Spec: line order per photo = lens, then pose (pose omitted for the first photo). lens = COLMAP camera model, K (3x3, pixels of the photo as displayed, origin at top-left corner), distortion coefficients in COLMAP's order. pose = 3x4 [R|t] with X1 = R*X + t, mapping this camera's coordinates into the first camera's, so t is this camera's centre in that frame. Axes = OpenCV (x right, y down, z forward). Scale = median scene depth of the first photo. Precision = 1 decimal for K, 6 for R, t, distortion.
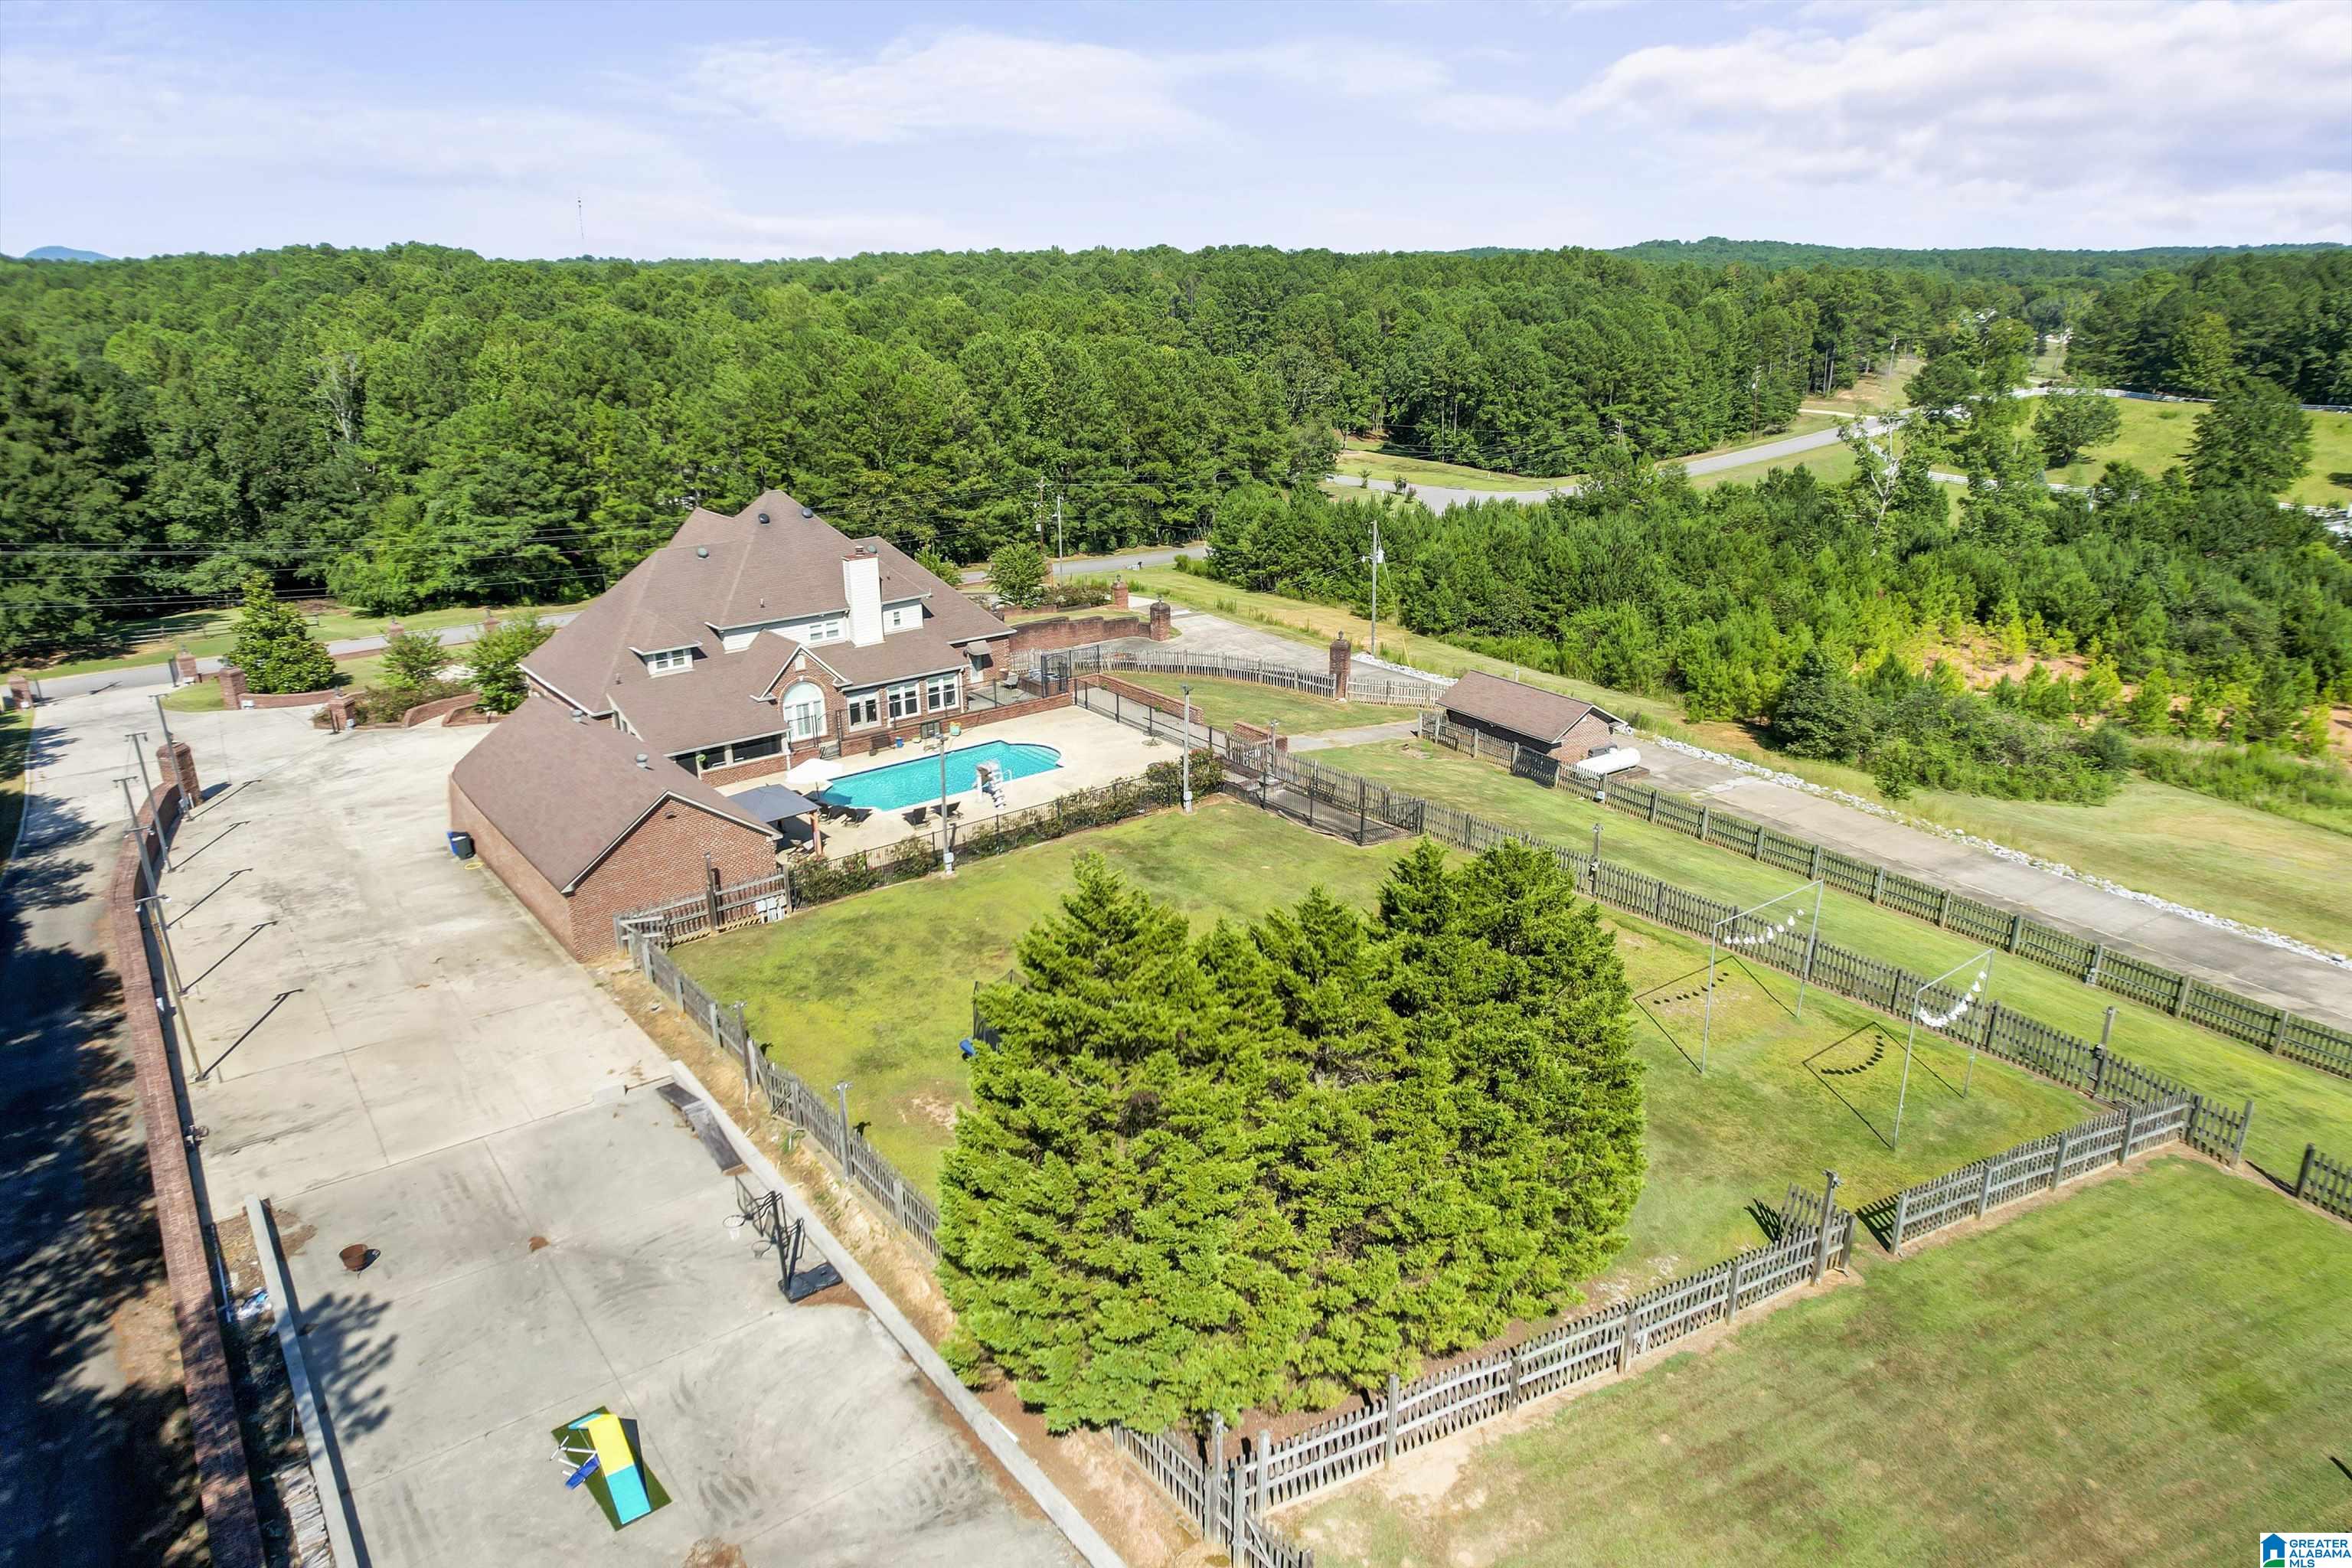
lens RADIAL K [[1465.4, 0, 1176.0], [0, 1465.4, 784.0], [0, 0, 1]] dist [-0.066948, 0.057263]
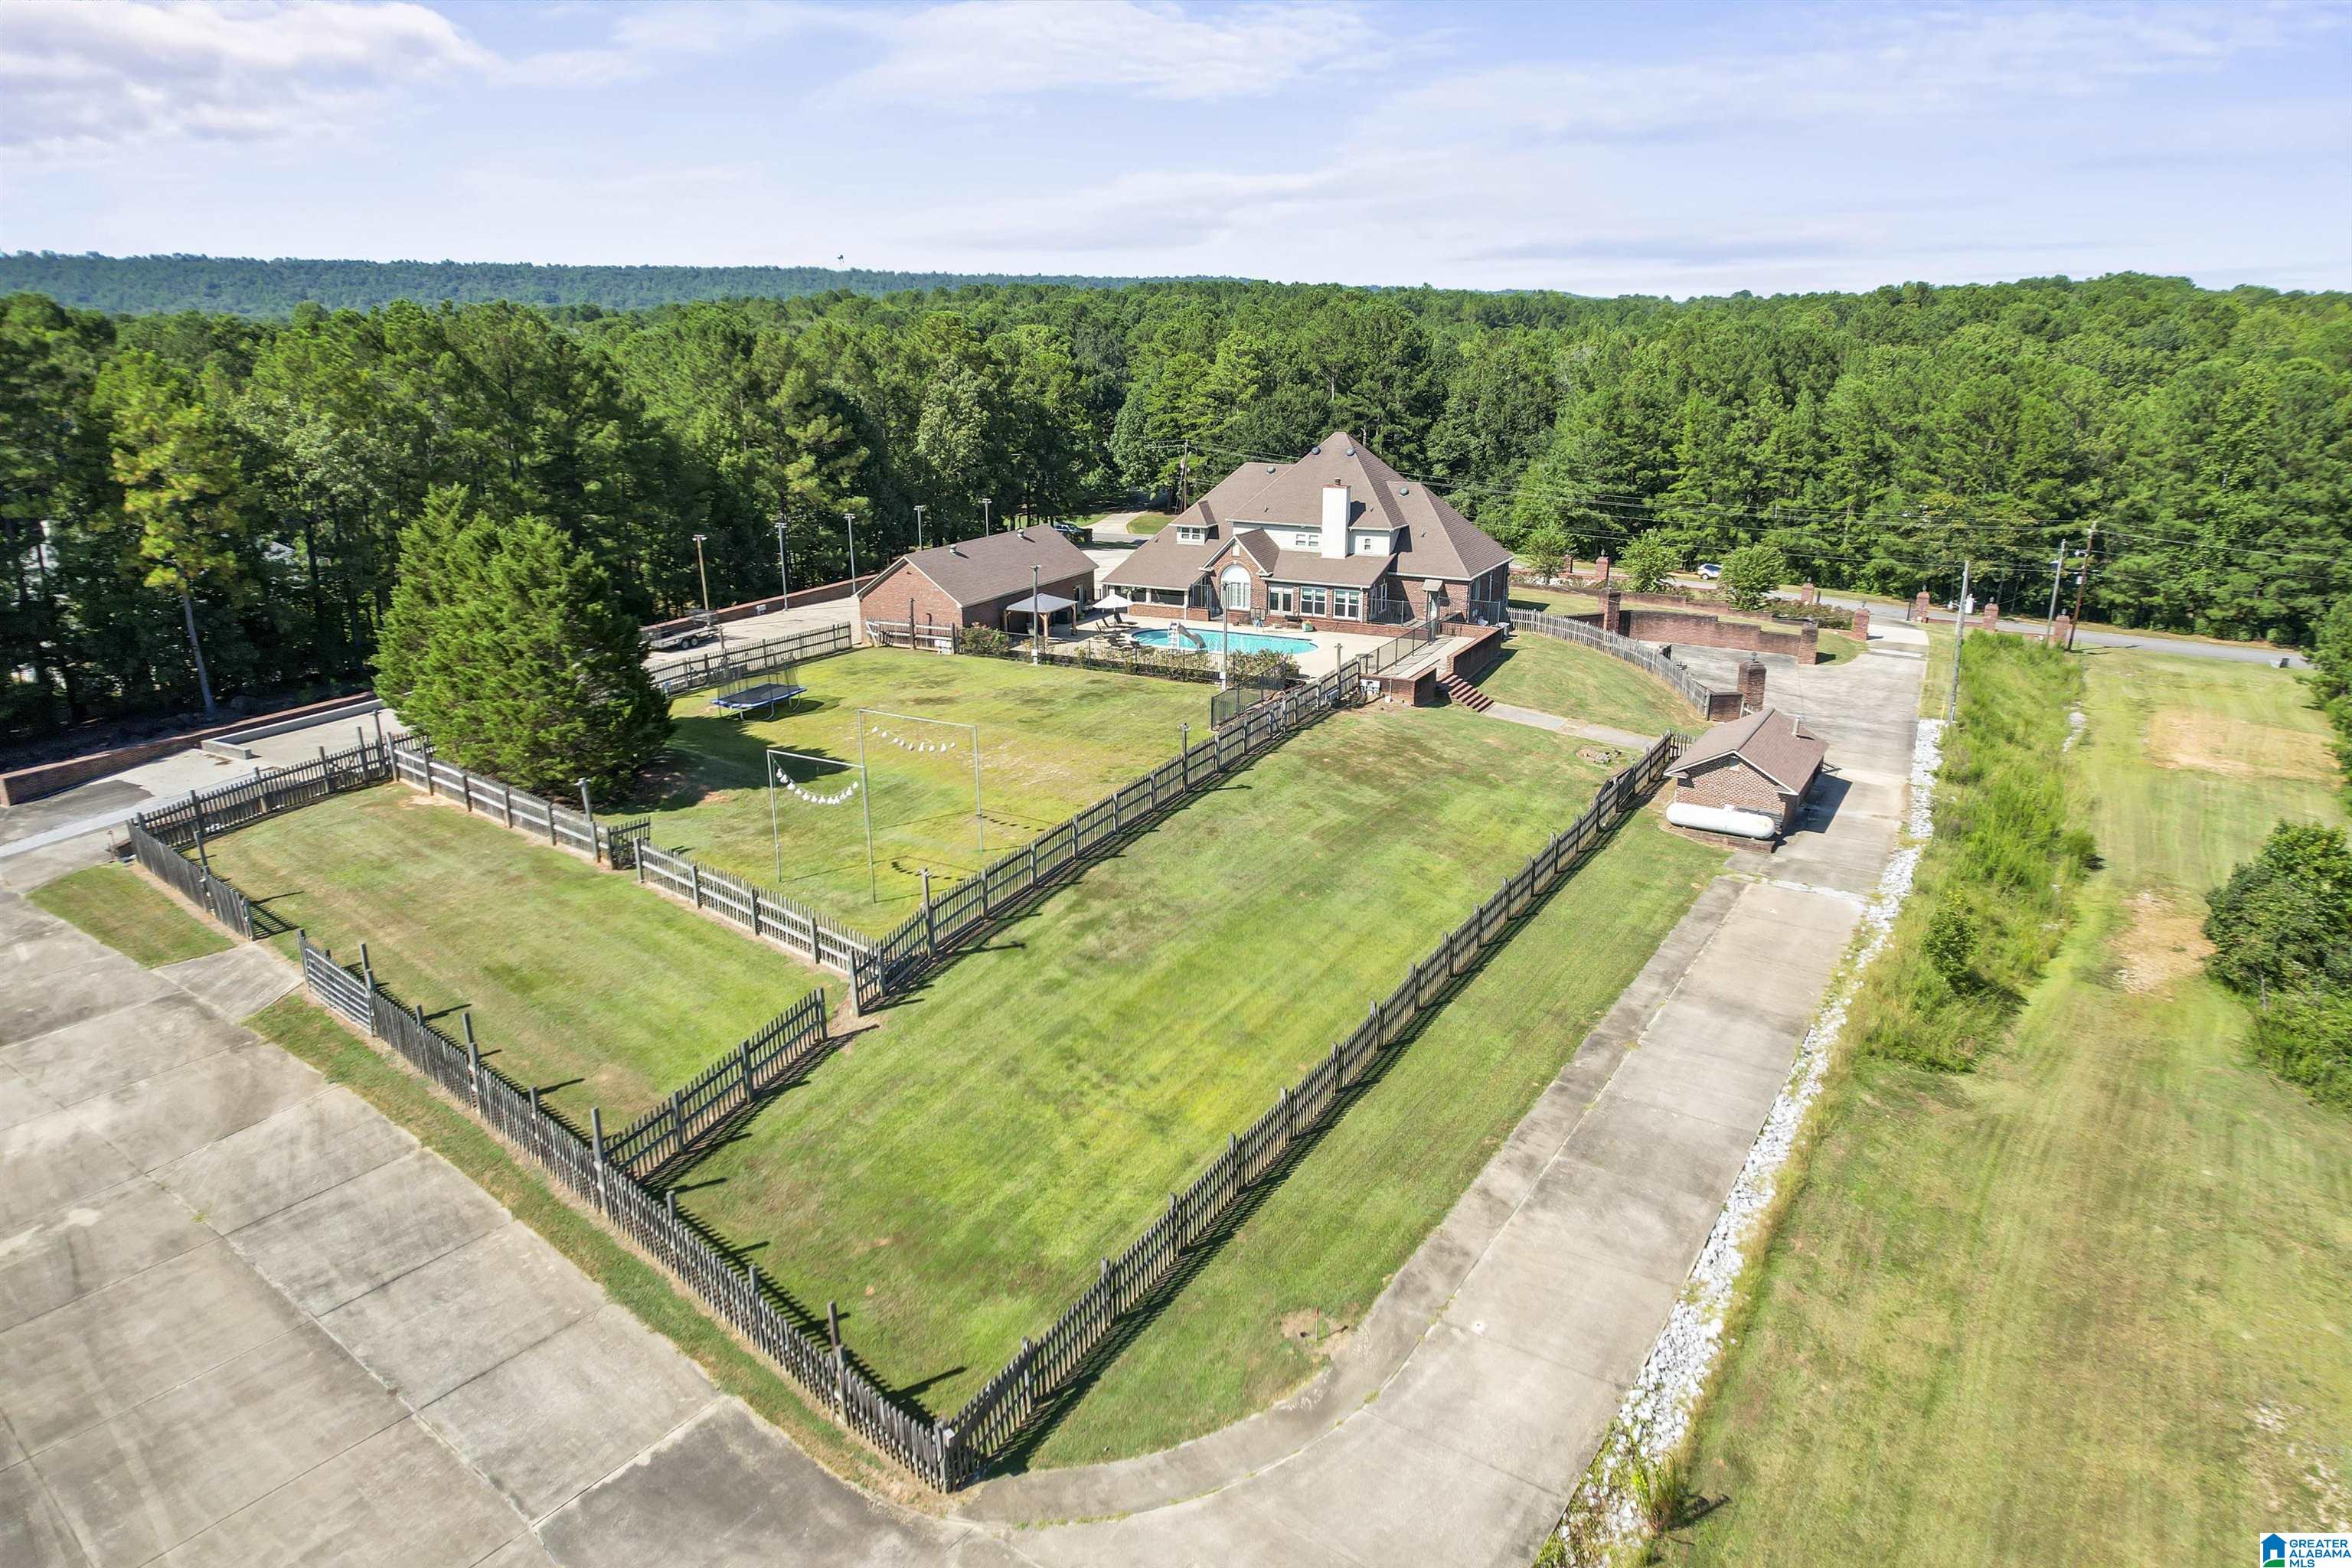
lens RADIAL K [[1465.4, 0, 1176.0], [0, 1465.4, 784.0], [0, 0, 1]] dist [-0.066948, 0.057263]
pose [[0.426943, 0.279658, -0.859948, 0.899447], [-0.295652, 0.941883, 0.159519, -0.076151], [0.854581, 0.186140, 0.484812, 0.323218]]
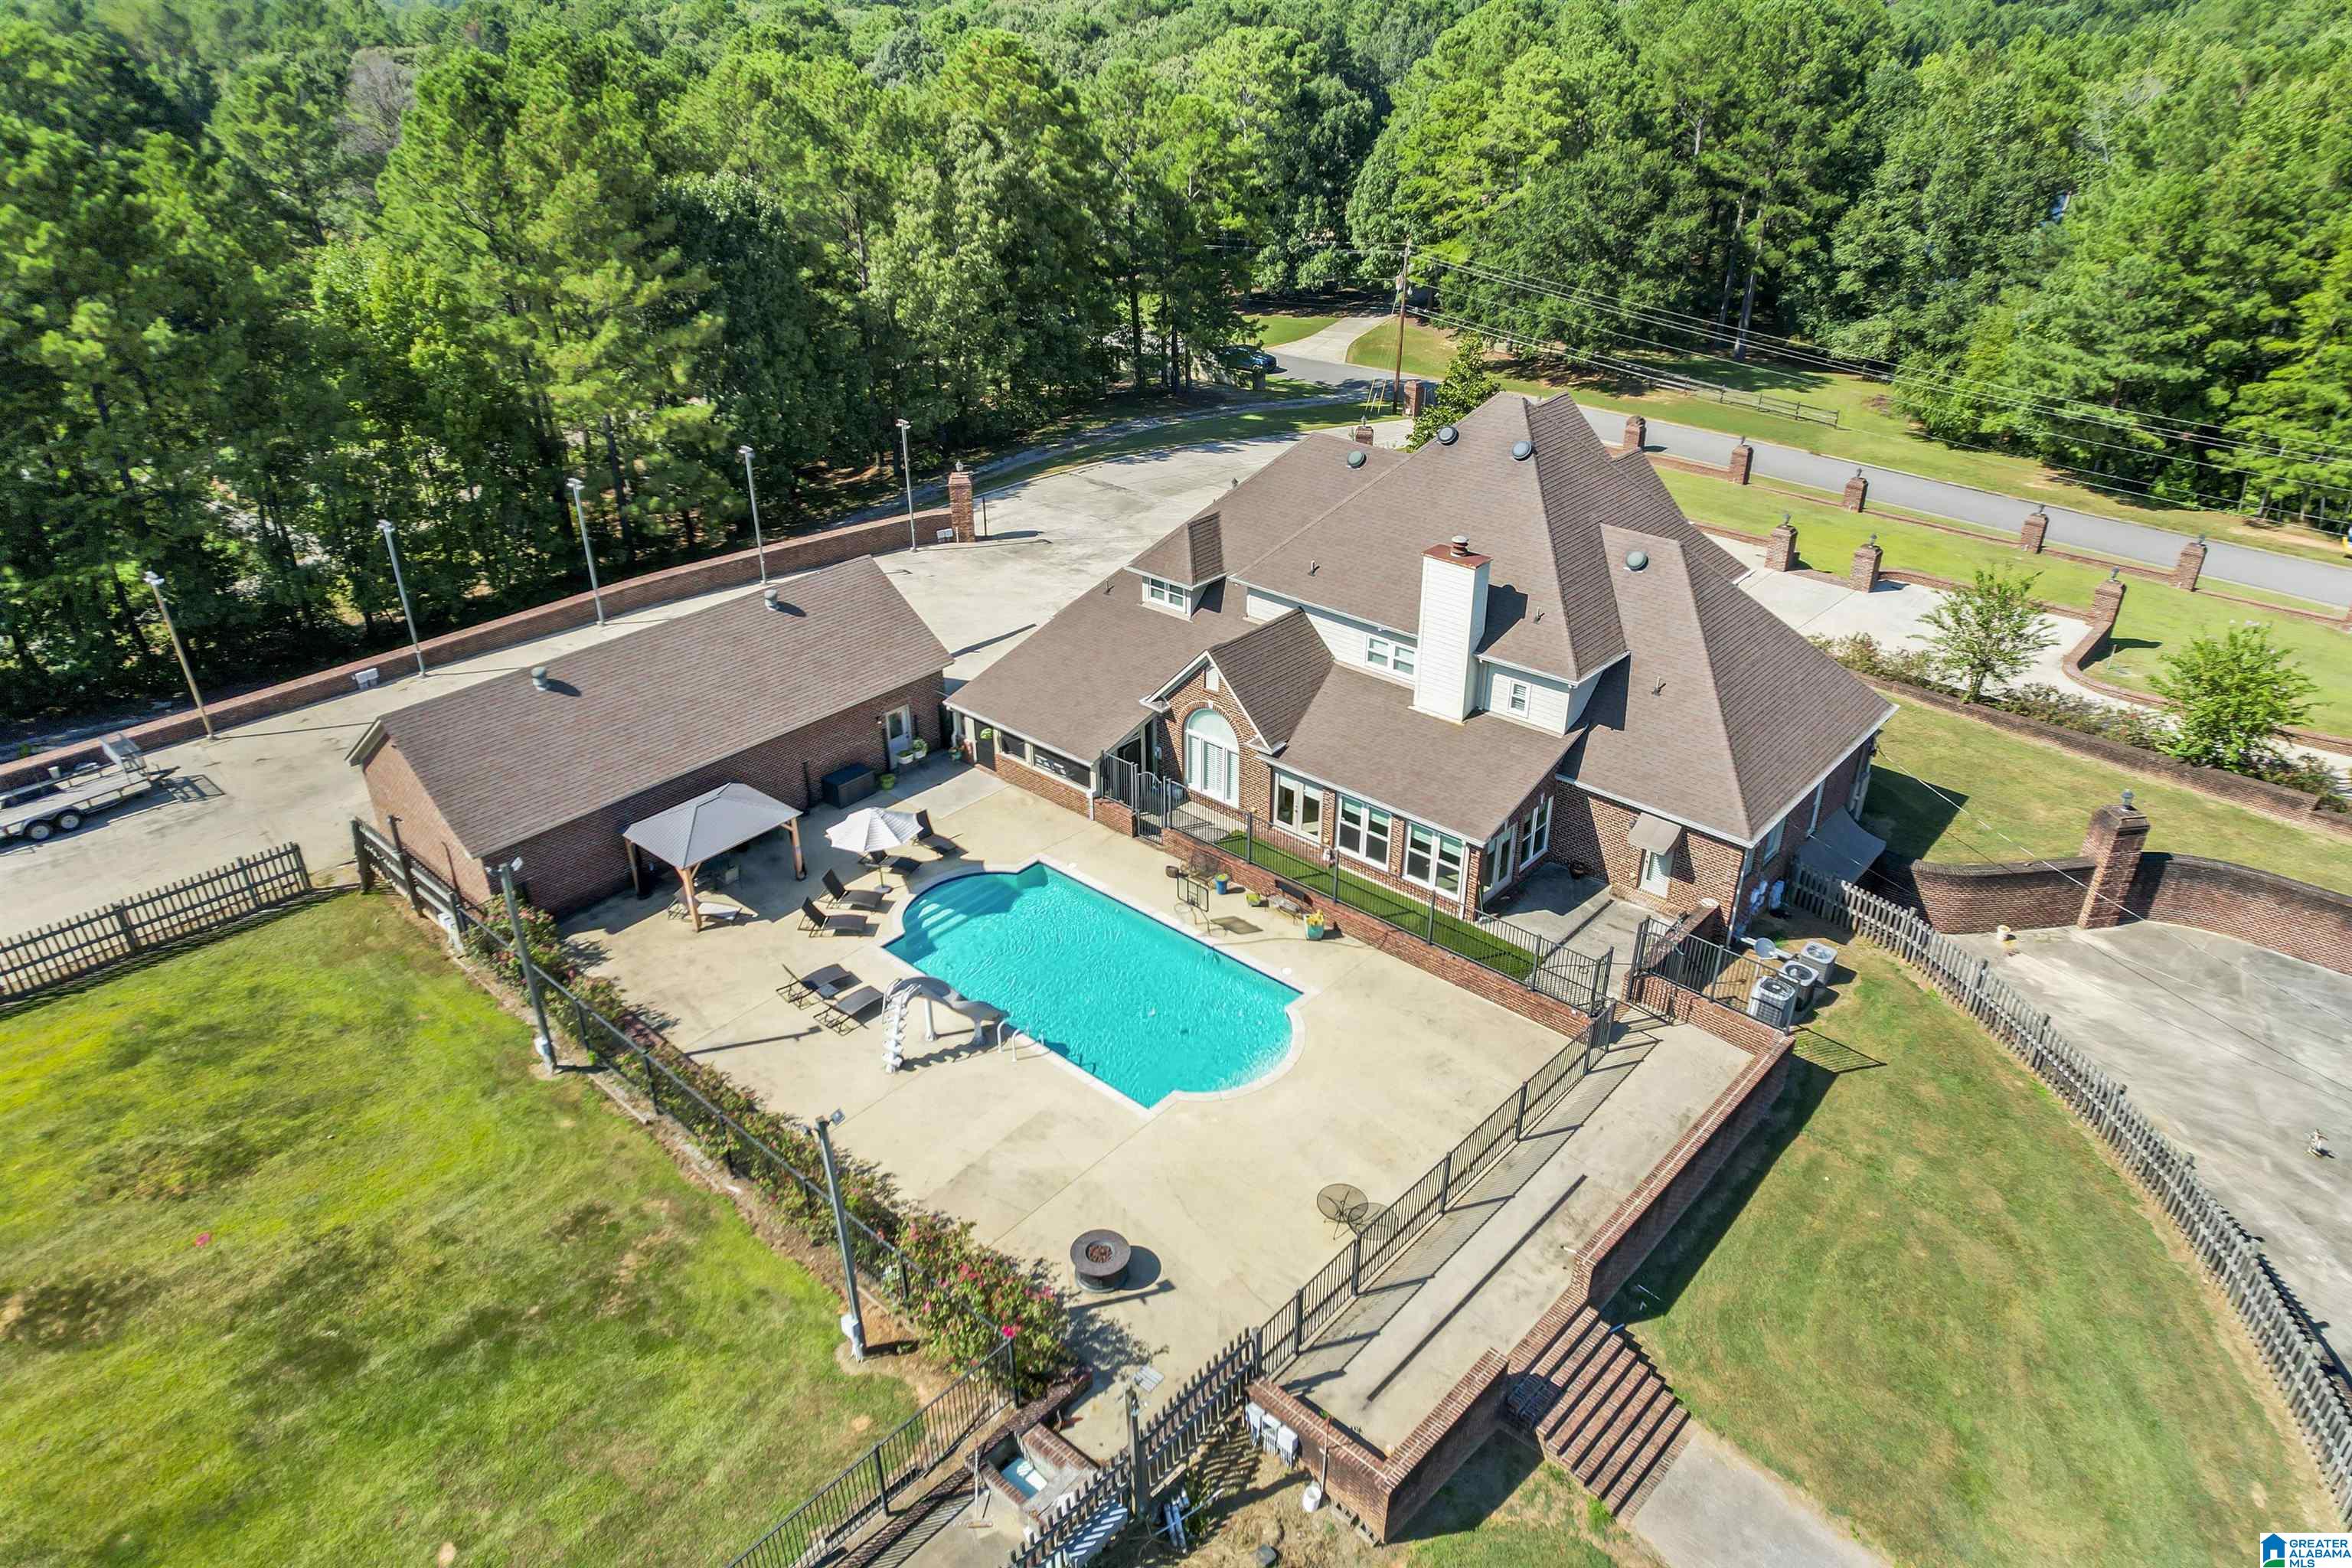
lens RADIAL K [[1465.4, 0, 1176.0], [0, 1465.4, 784.0], [0, 0, 1]] dist [-0.066948, 0.057263]
pose [[0.177249, 0.484390, -0.856709, 0.259480], [-0.316609, 0.852282, 0.416382, -0.278903], [0.931848, 0.197439, 0.304428, 0.777198]]
